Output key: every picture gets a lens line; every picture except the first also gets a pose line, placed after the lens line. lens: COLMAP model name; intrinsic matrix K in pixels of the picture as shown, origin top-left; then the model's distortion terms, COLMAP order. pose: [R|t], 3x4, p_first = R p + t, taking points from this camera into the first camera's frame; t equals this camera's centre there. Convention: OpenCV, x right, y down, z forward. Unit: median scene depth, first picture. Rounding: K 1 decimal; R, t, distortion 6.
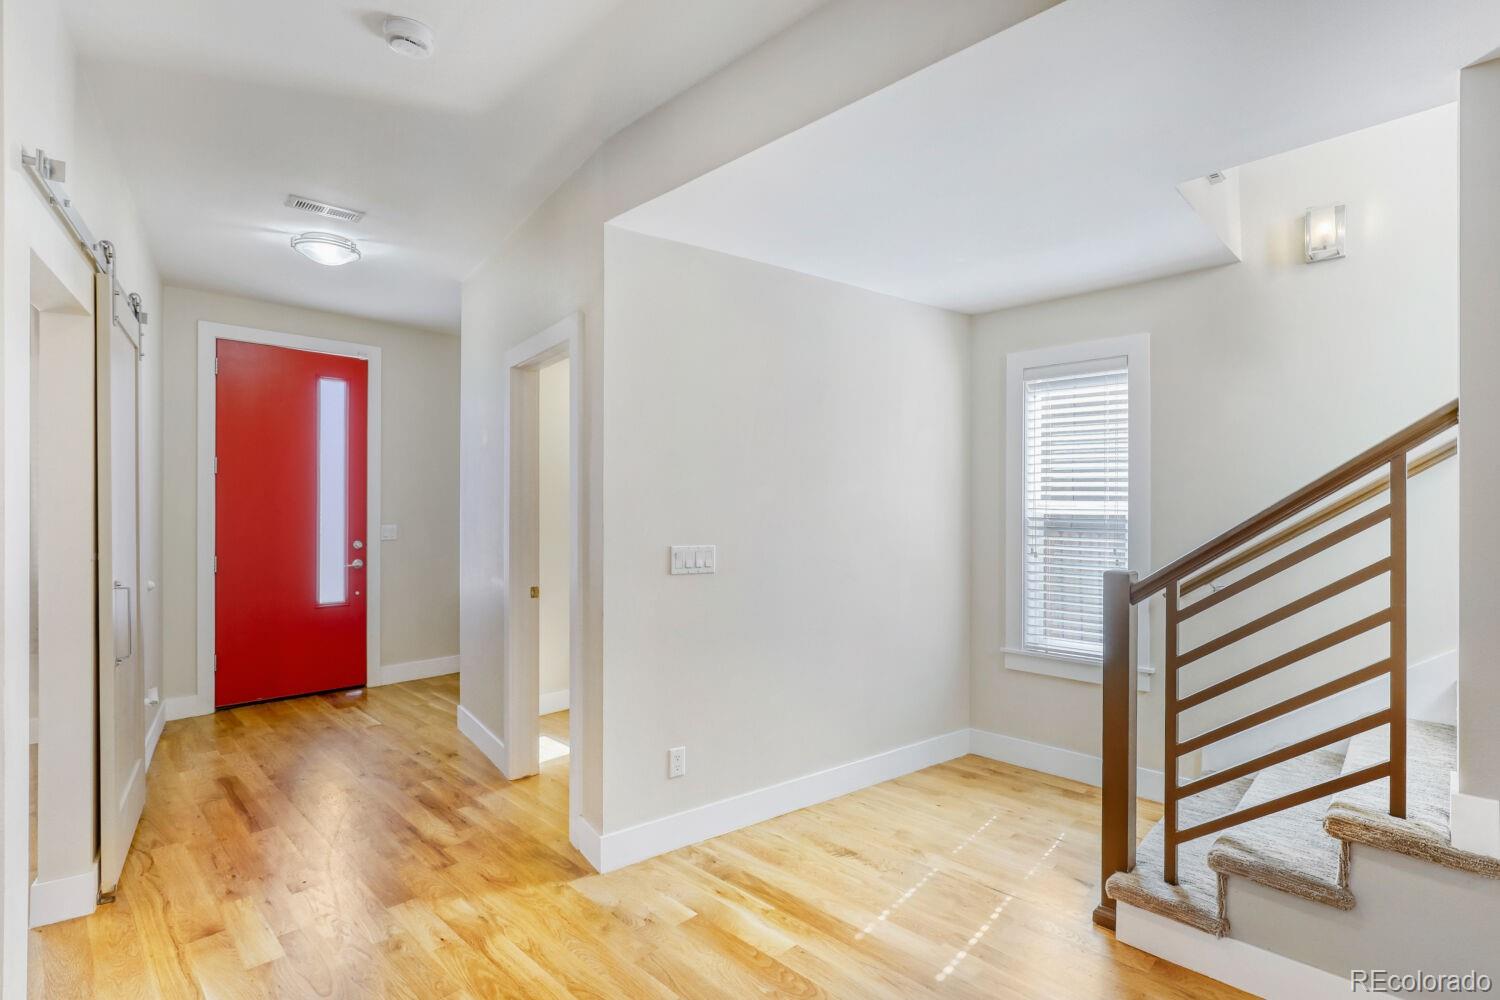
lens RADIAL K [[702.0, 0, 750.3], [0, 702.0, 505.8], [0, 0, 1]] dist [-0.021763, 0.003619]
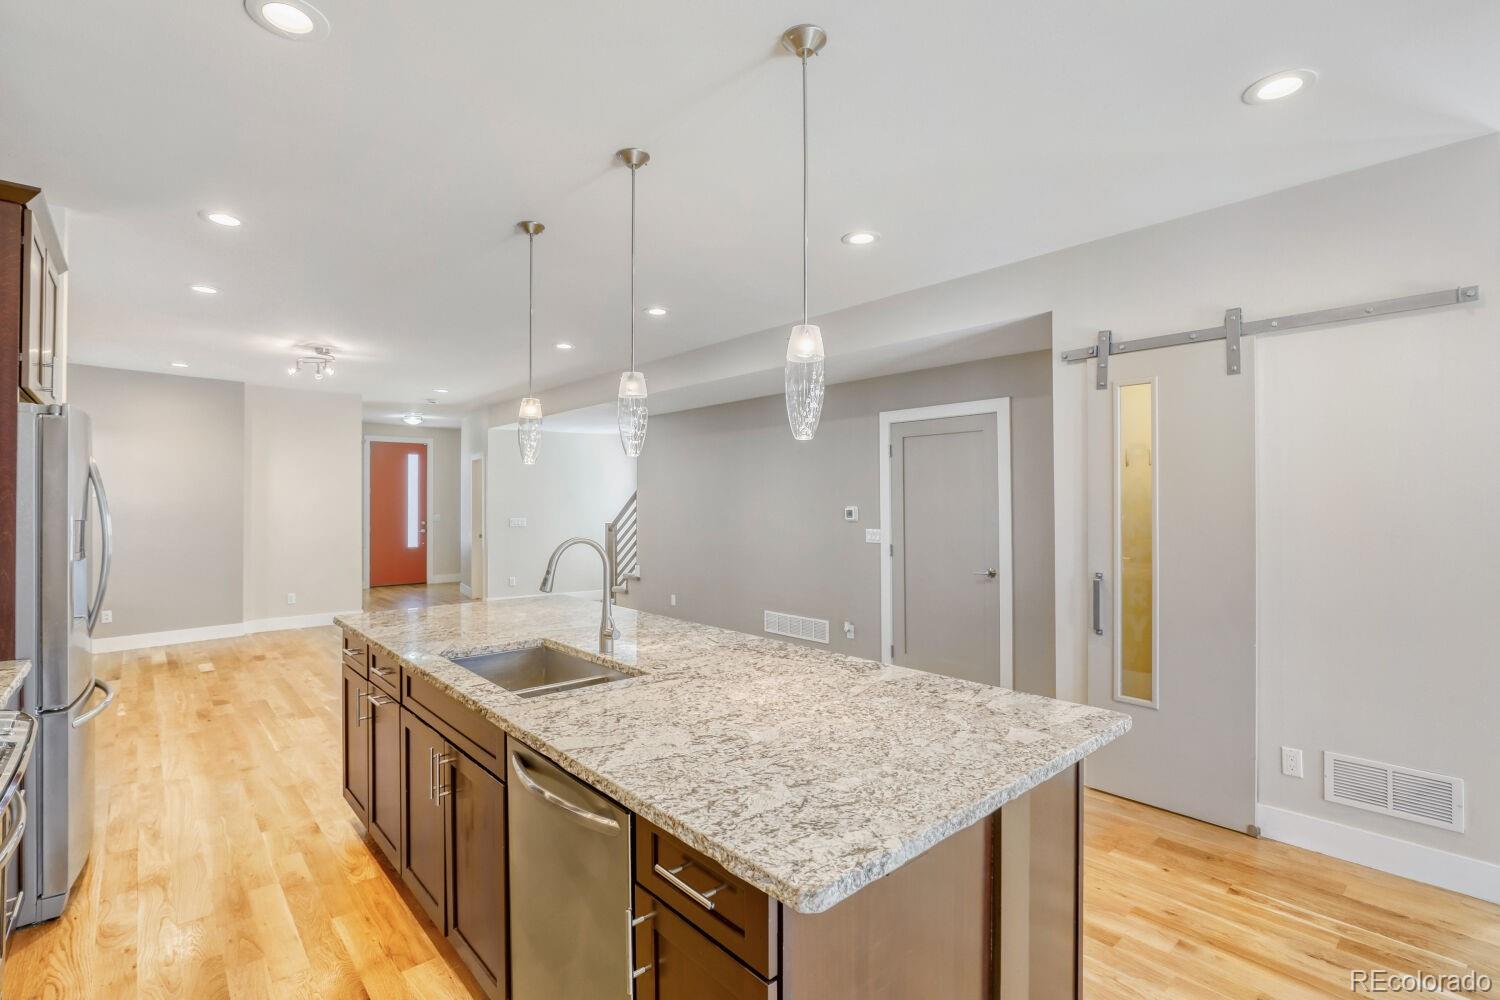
lens RADIAL K [[702.0, 0, 756.5], [0, 702.0, 487.9], [0, 0, 1]] dist [-0.021763, 0.003619]
pose [[0.997536, -0.010882, -0.069308, 1.291293], [0.009497, 0.999749, -0.020272, -0.012049], [0.069511, 0.019564, 0.997389, -2.275219]]
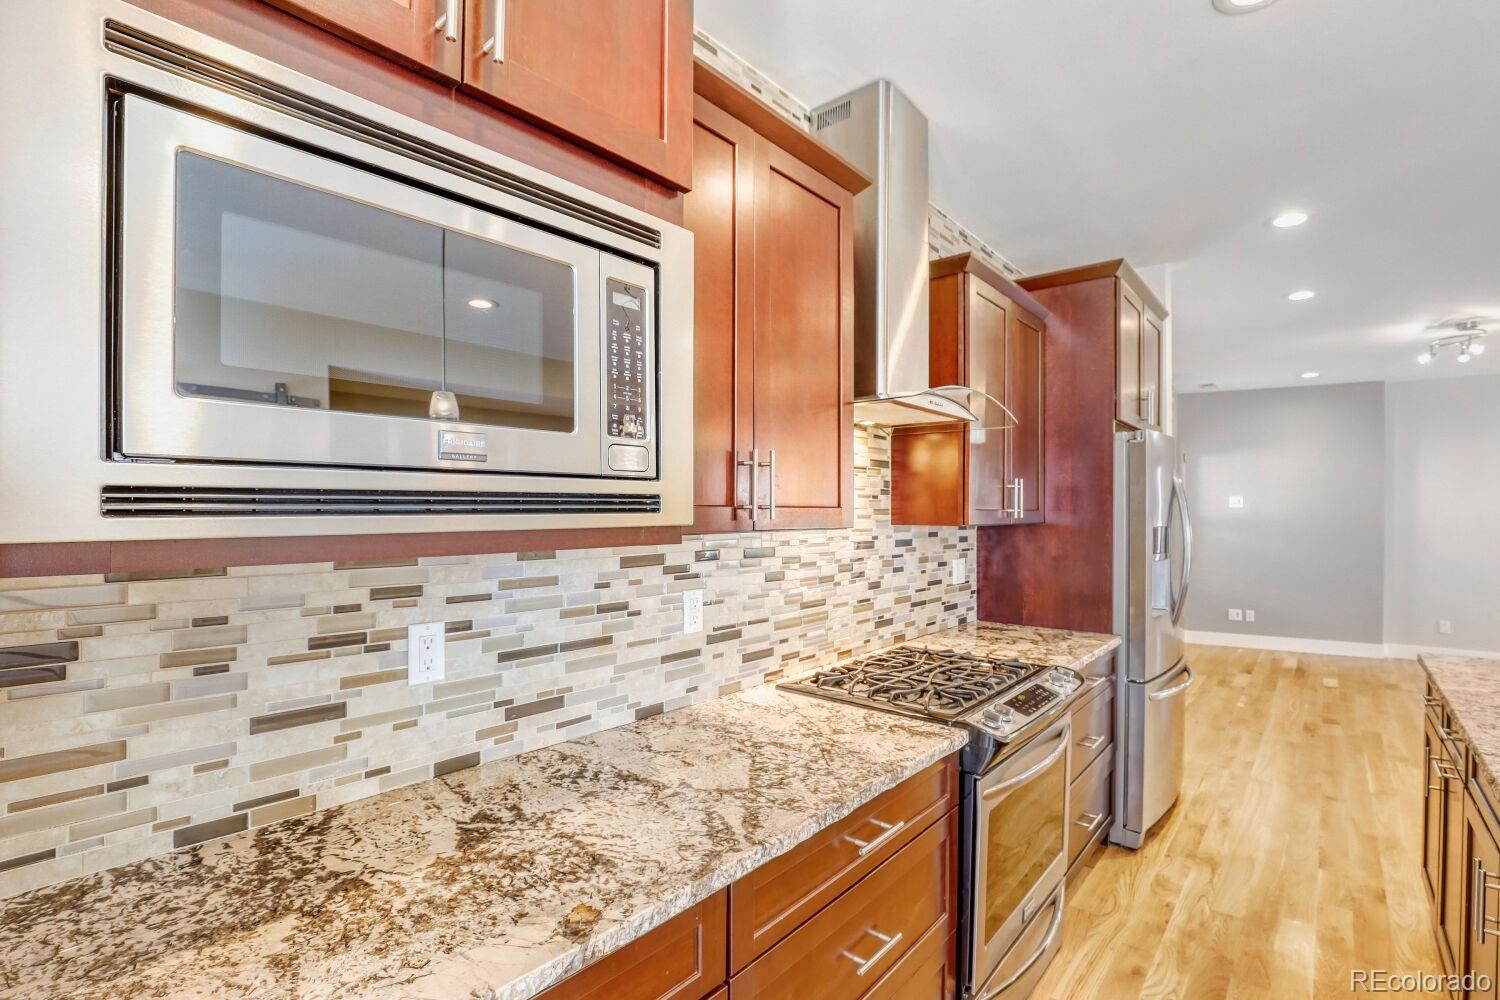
lens RADIAL K [[702.0, 0, 753.5], [0, 702.0, 513.7], [0, 0, 1]] dist [-0.021763, 0.003619]
pose [[0.081832, -0.001486, -0.996645, 1.367859], [-0.004510, 0.999988, -0.001861, -0.012089], [0.996636, 0.004647, 0.081824, -2.146399]]
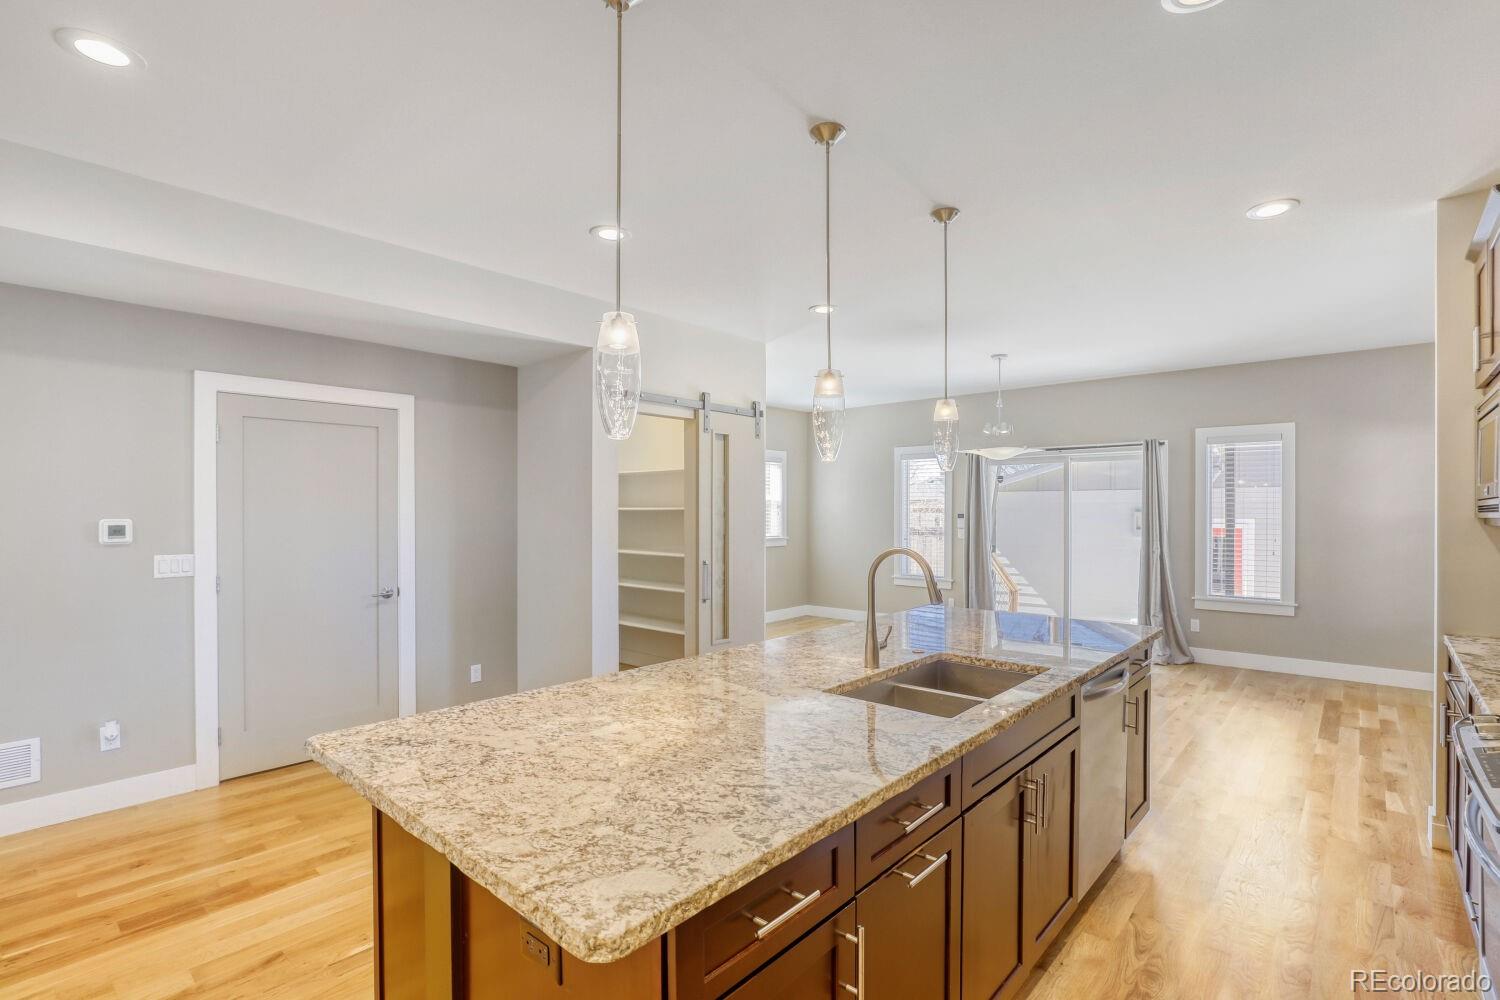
lens RADIAL K [[702.0, 0, 765.4], [0, 702.0, 511.5], [0, 0, 1]] dist [-0.021763, 0.003619]
pose [[-0.050164, -0.011489, 0.998675, 0.221678], [0.000285, 0.999934, 0.011518, -0.023423], [-0.998741, 0.000862, -0.050157, -1.250459]]
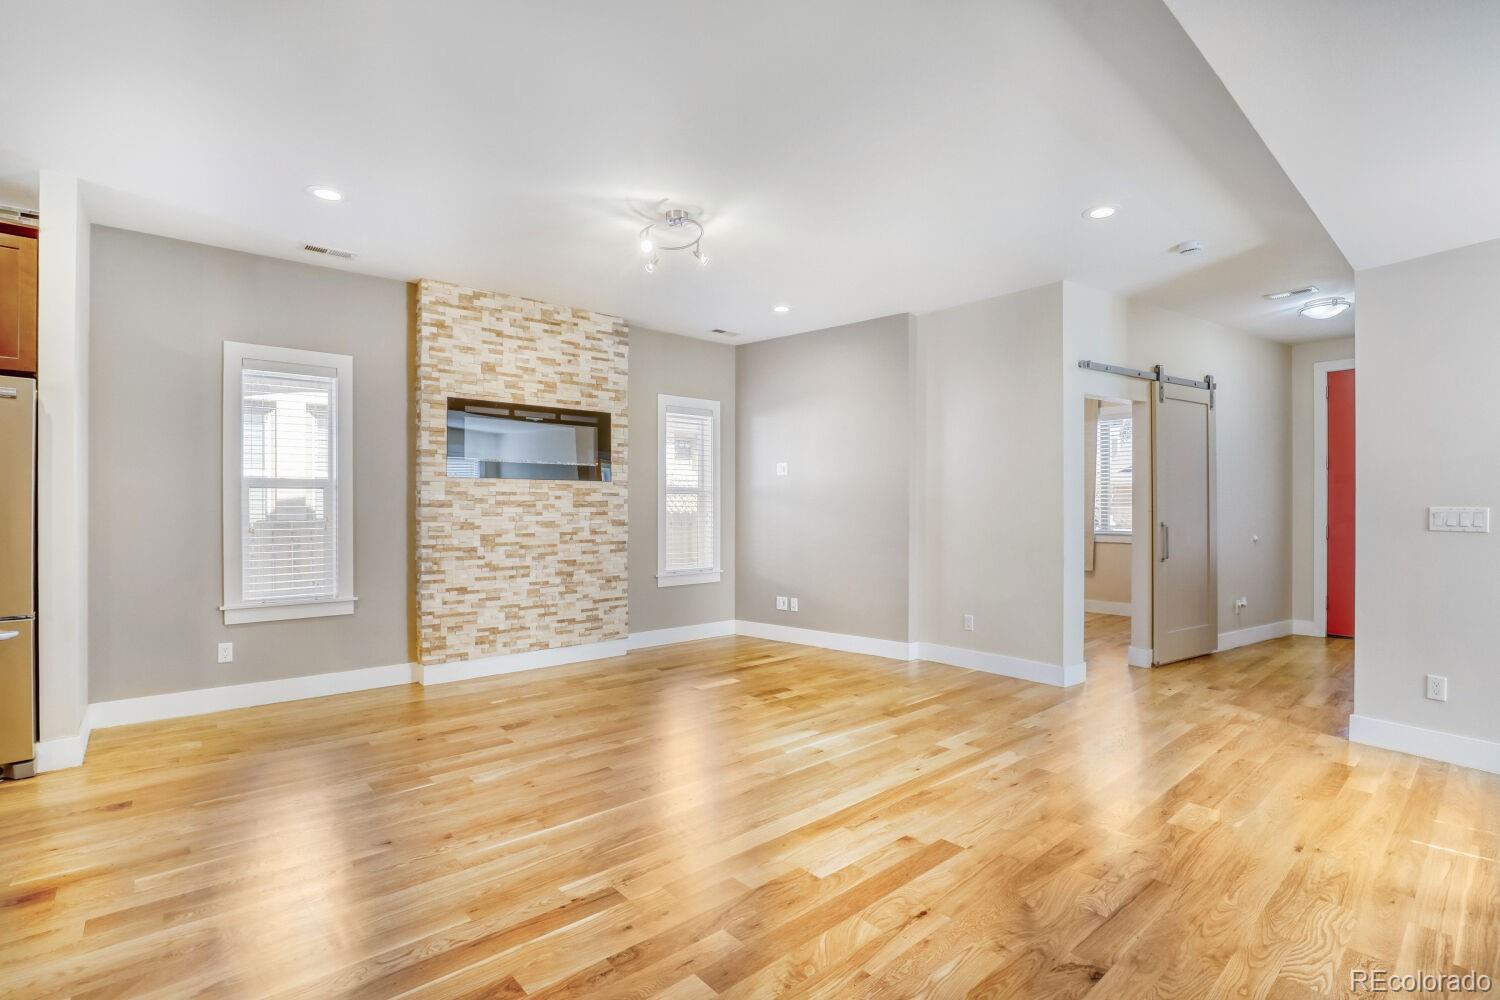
lens RADIAL K [[702.0, 0, 746.9], [0, 702.0, 498.8], [0, 0, 1]] dist [-0.021763, 0.003619]
pose [[-0.092001, -0.017269, -0.995609, 1.136989], [-0.001321, 0.999851, -0.017221, 0.062191], [0.995758, -0.000269, -0.092010, -0.063544]]
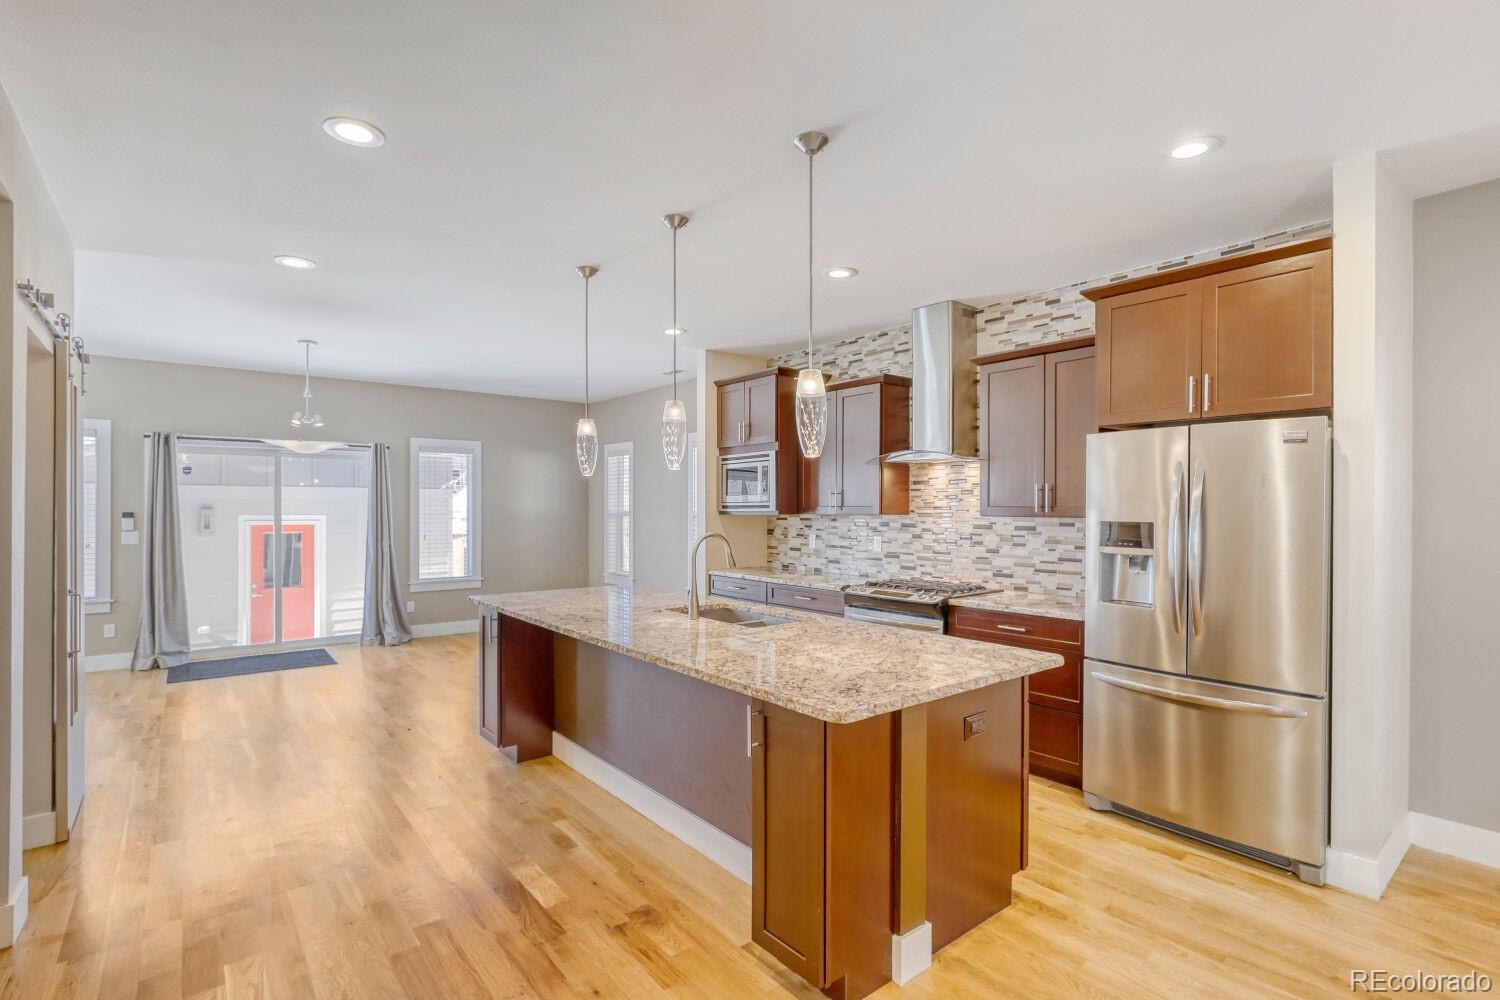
lens RADIAL K [[702.0, 0, 743.6], [0, 702.0, 511.2], [0, 0, 1]] dist [-0.021763, 0.003619]
pose [[-0.992403, -0.010824, 0.122550, 0.826221], [-0.010429, 0.999938, 0.003860, -0.010189], [-0.122584, 0.002553, -0.992455, -0.269997]]
